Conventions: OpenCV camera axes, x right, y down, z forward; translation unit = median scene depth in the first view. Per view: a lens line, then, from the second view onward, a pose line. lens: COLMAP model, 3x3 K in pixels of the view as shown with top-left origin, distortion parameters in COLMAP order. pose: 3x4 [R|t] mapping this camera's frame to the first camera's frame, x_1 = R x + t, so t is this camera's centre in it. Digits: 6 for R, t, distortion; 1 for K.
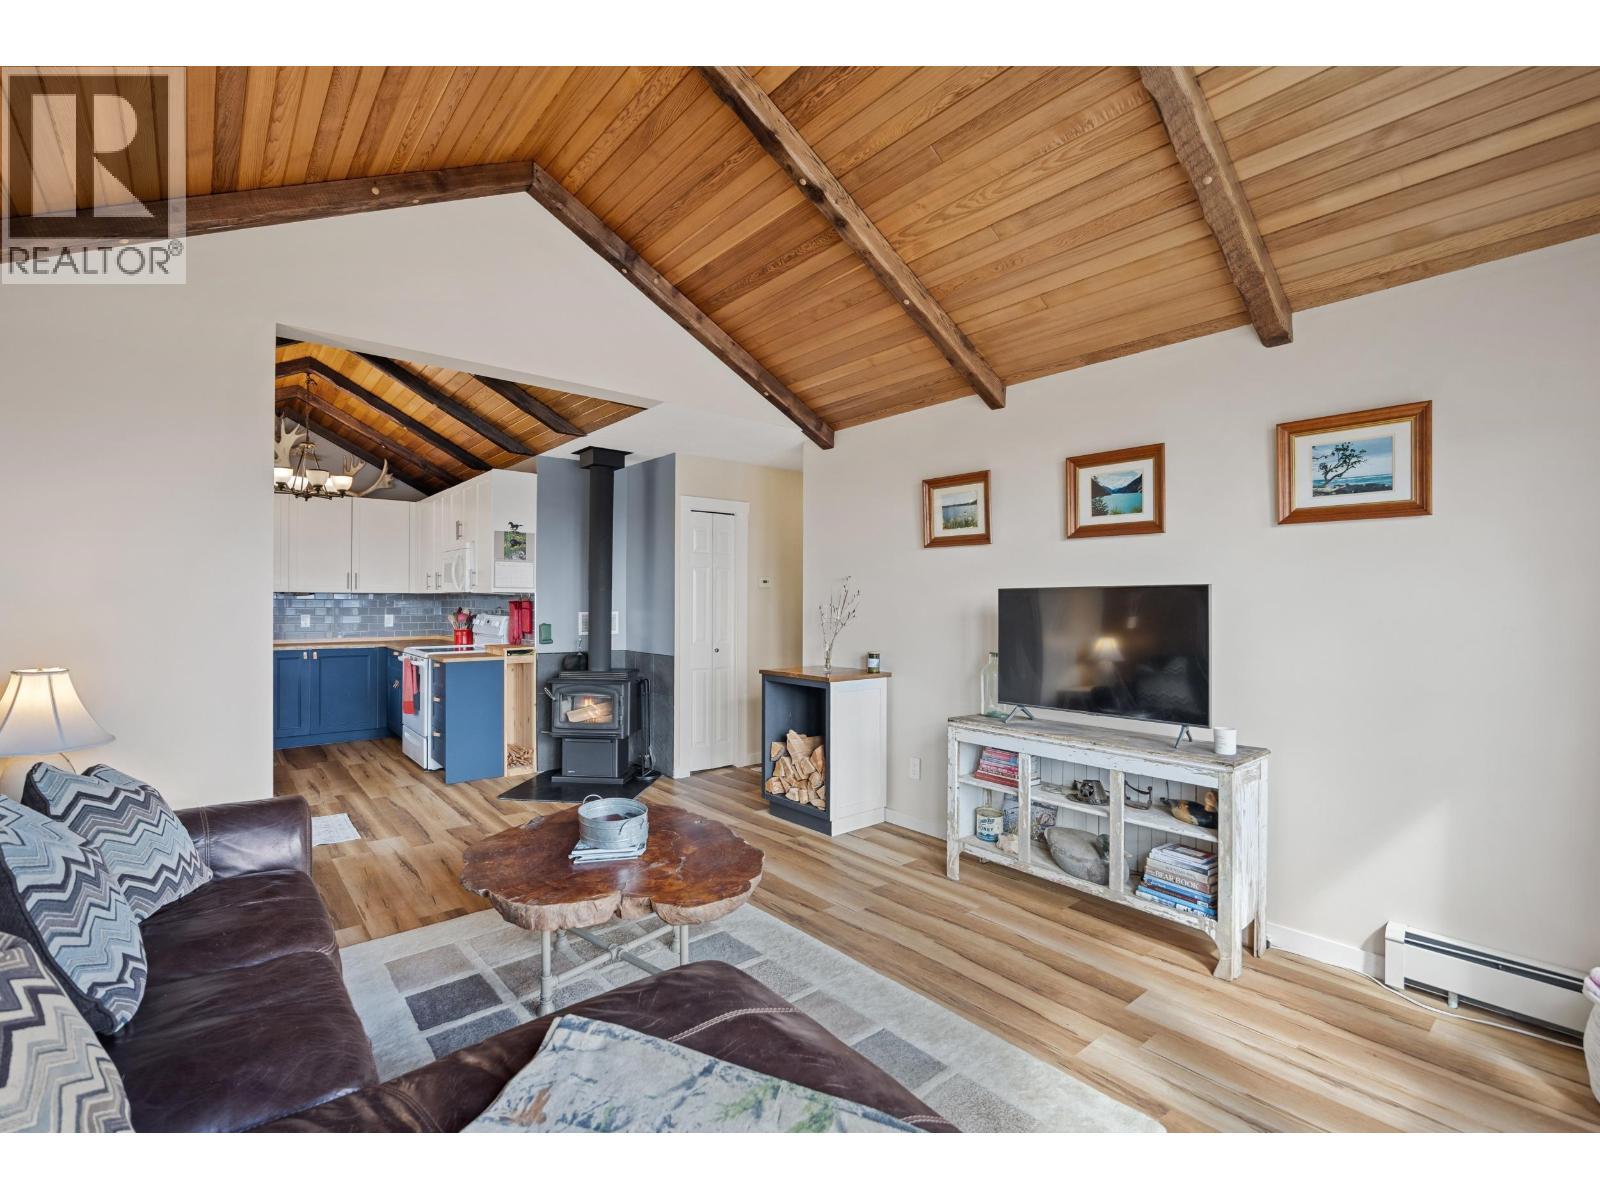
lens RADIAL K [[727.9, 0, 808.6], [0, 727.9, 609.0], [0, 0, 1]] dist [-0.010892, 0.000036]
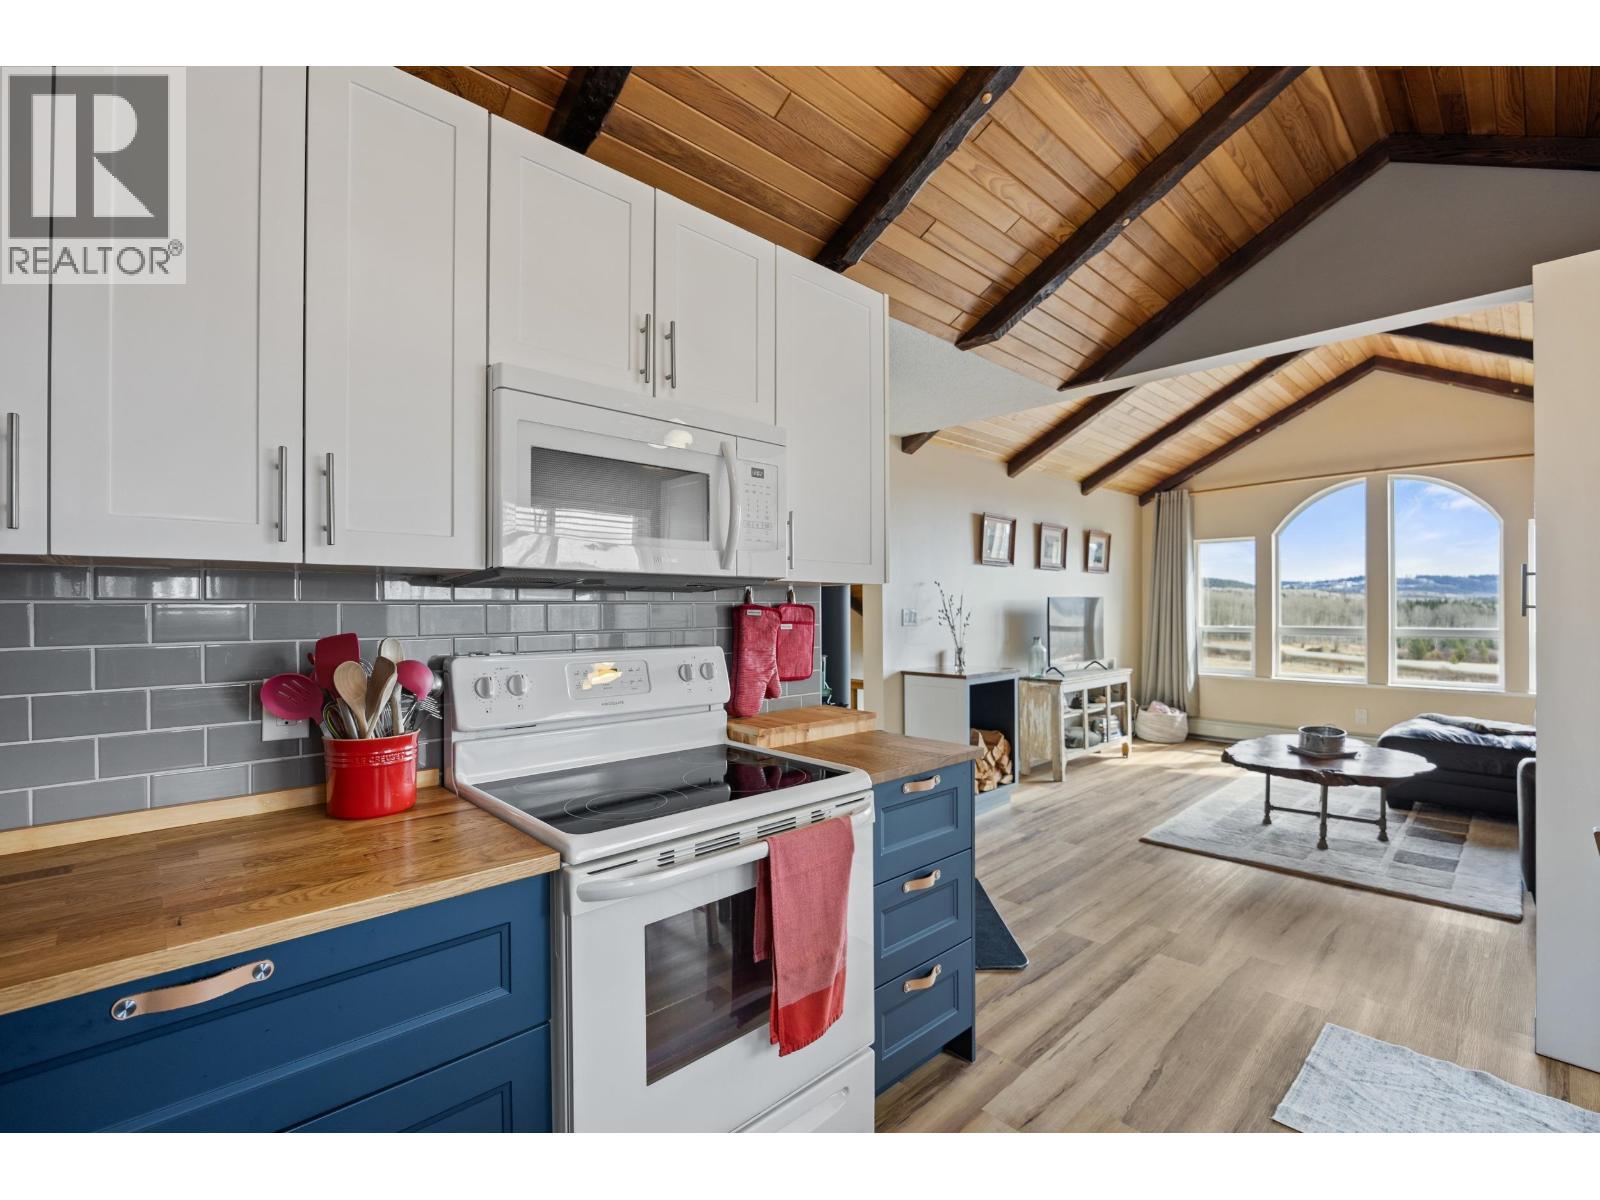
lens RADIAL K [[727.9, 0, 808.6], [0, 727.9, 609.0], [0, 0, 1]] dist [-0.010892, 0.000036]
pose [[-0.077822, -0.001382, 0.996966, -1.178555], [0.013964, 0.999899, 0.002476, -0.011119], [-0.996870, 0.014114, -0.077794, 1.484271]]
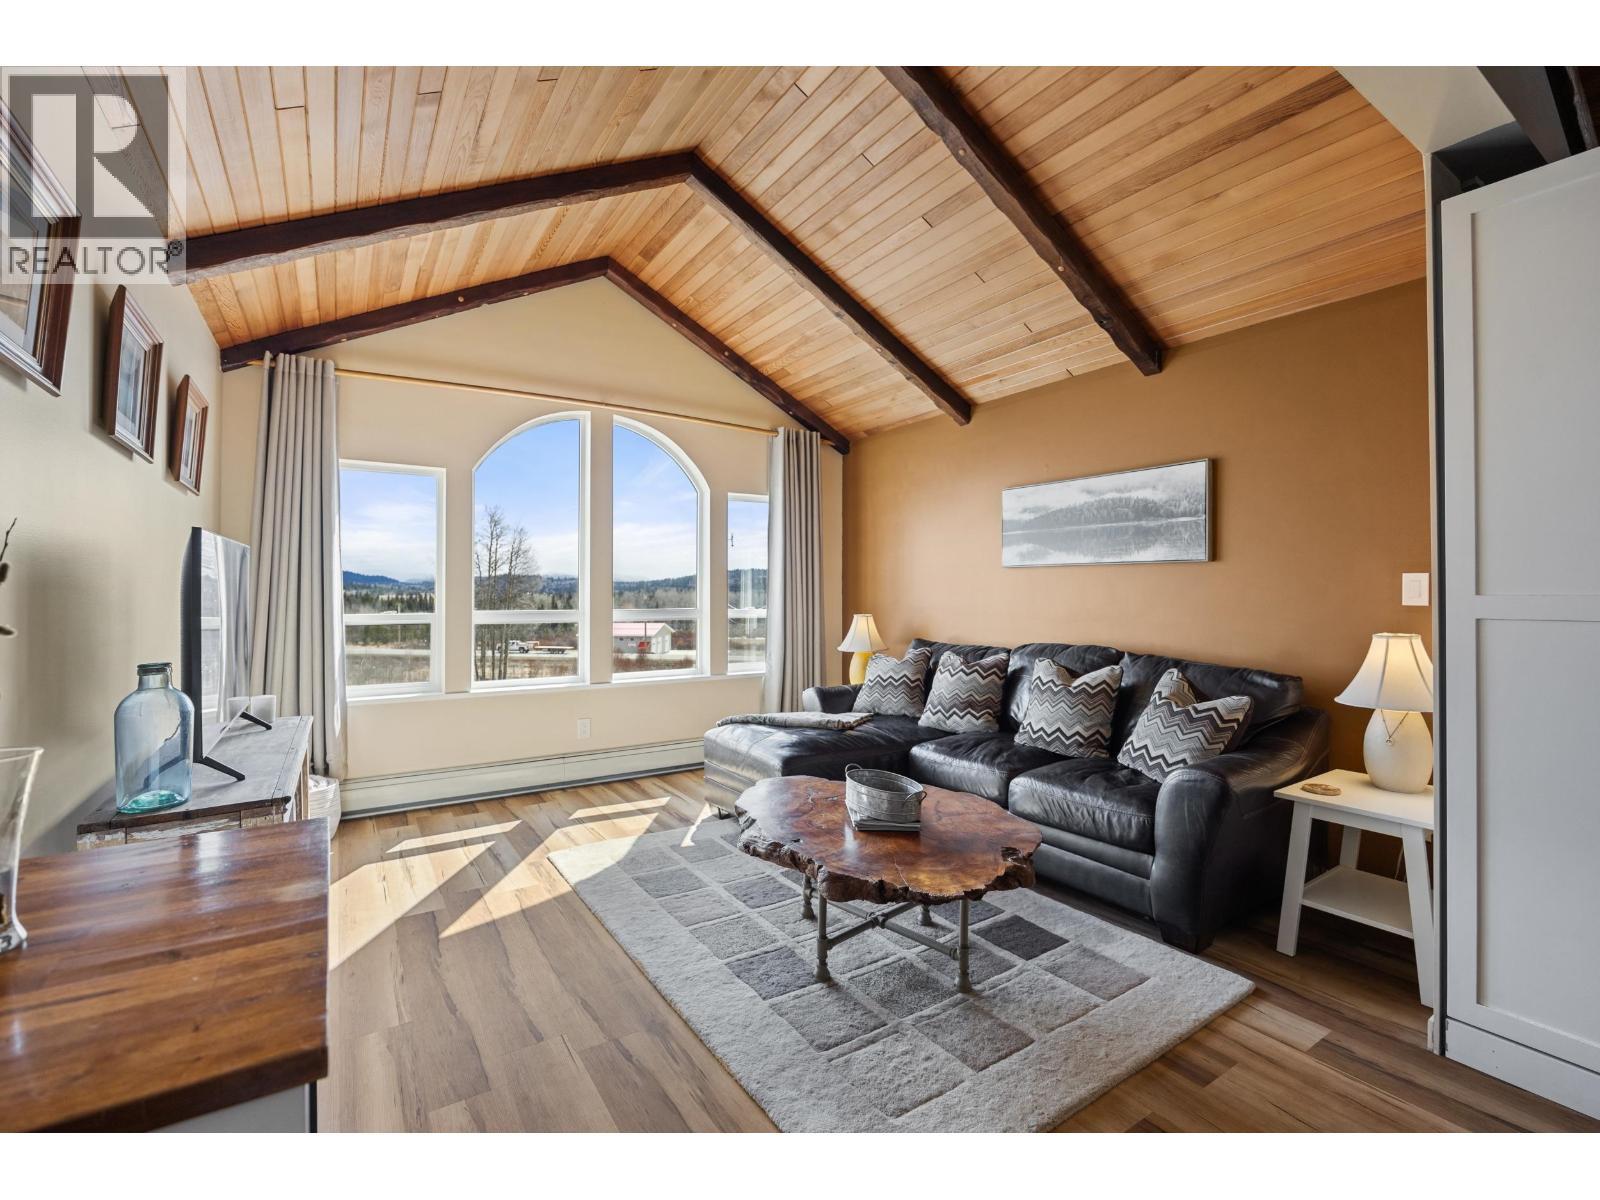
lens RADIAL K [[718.0, 0, 815.6], [0, 718.0, 588.6], [0, 0, 1]] dist [-0.003246, 0.000025]
pose [[-0.994286, -0.001030, 0.106745, -0.183862], [-0.000631, 0.999993, 0.003777, 0.009523], [-0.106748, 0.003688, -0.994279, 1.284654]]
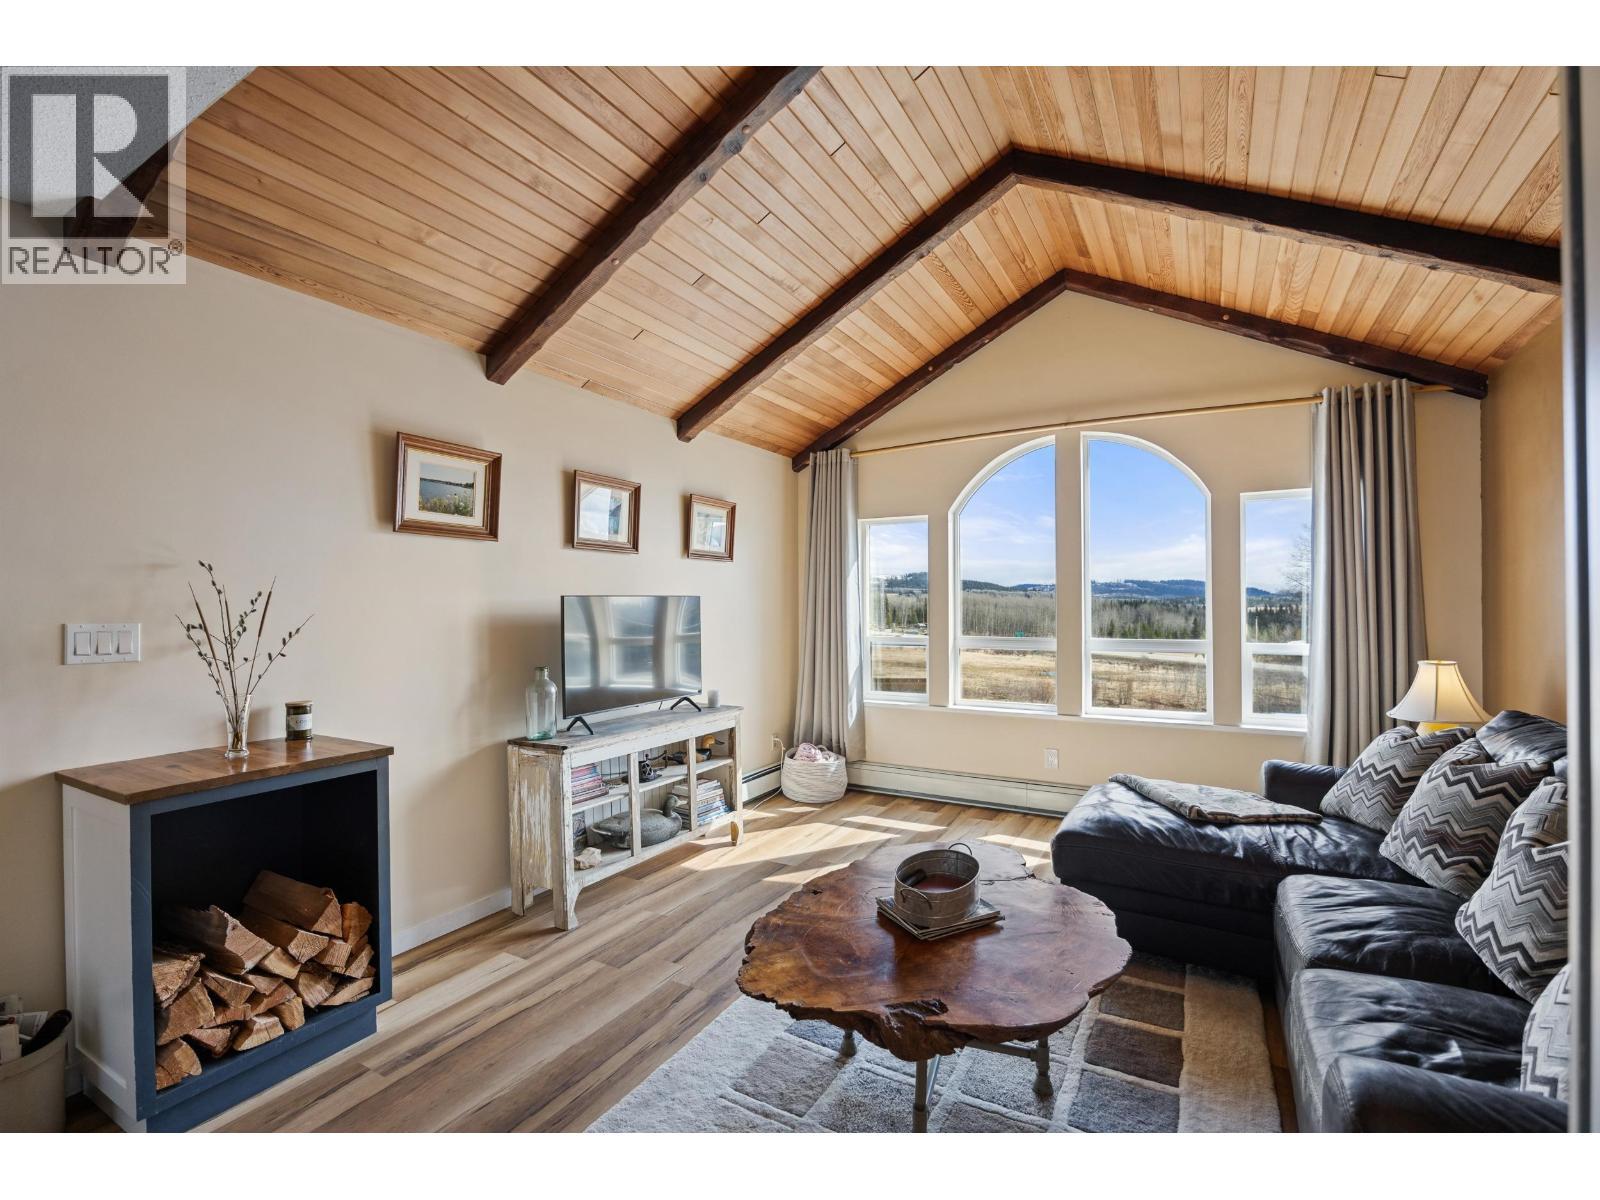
lens RADIAL K [[713.9, 0, 810.6], [0, 713.9, 604.4], [0, 0, 1]] dist [-0.005367, 0.000659]
pose [[-0.354694, 0.003419, 0.934976, -0.626464], [0.013267, 0.999911, 0.001377, -0.012393], [-0.934888, 0.012893, -0.354708, 0.918534]]
